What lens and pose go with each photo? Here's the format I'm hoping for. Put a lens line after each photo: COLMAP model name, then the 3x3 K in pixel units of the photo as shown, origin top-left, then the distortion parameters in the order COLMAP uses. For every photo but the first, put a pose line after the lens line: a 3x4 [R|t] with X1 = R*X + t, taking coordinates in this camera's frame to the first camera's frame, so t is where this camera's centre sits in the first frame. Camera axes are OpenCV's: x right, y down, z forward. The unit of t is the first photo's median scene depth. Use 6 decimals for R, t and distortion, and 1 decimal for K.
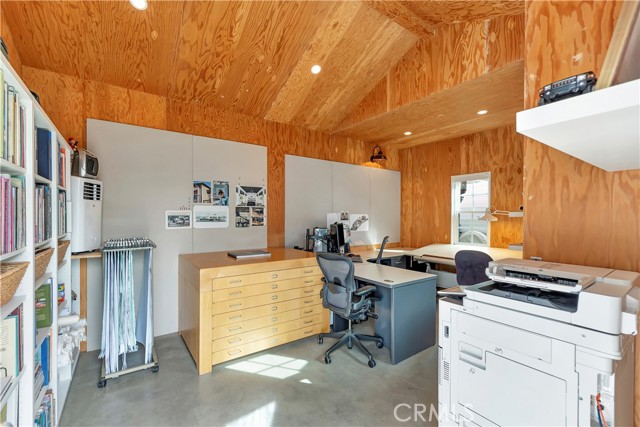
lens RADIAL K [[271.2, 0, 320.0], [0, 271.2, 213.5], [0, 0, 1]] dist [0.000120, 0.000071]
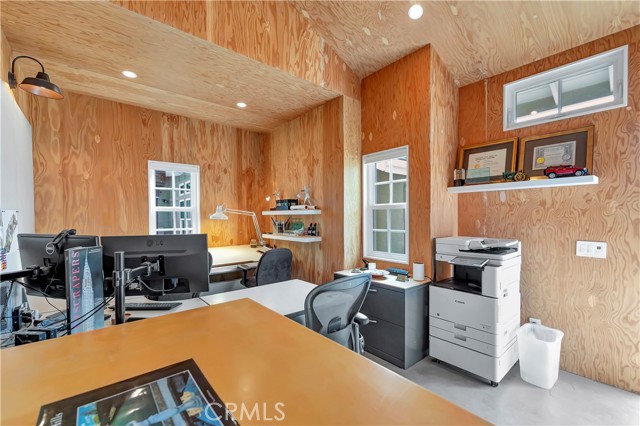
lens RADIAL K [[271.2, 0, 320.0], [0, 271.2, 213.0], [0, 0, 1]] dist [0.000120, 0.000071]
pose [[-0.070090, 0.004737, 0.997529, -0.307660], [-0.001563, 0.999987, -0.004859, 0.007551], [-0.997539, -0.001900, -0.070081, 0.665791]]
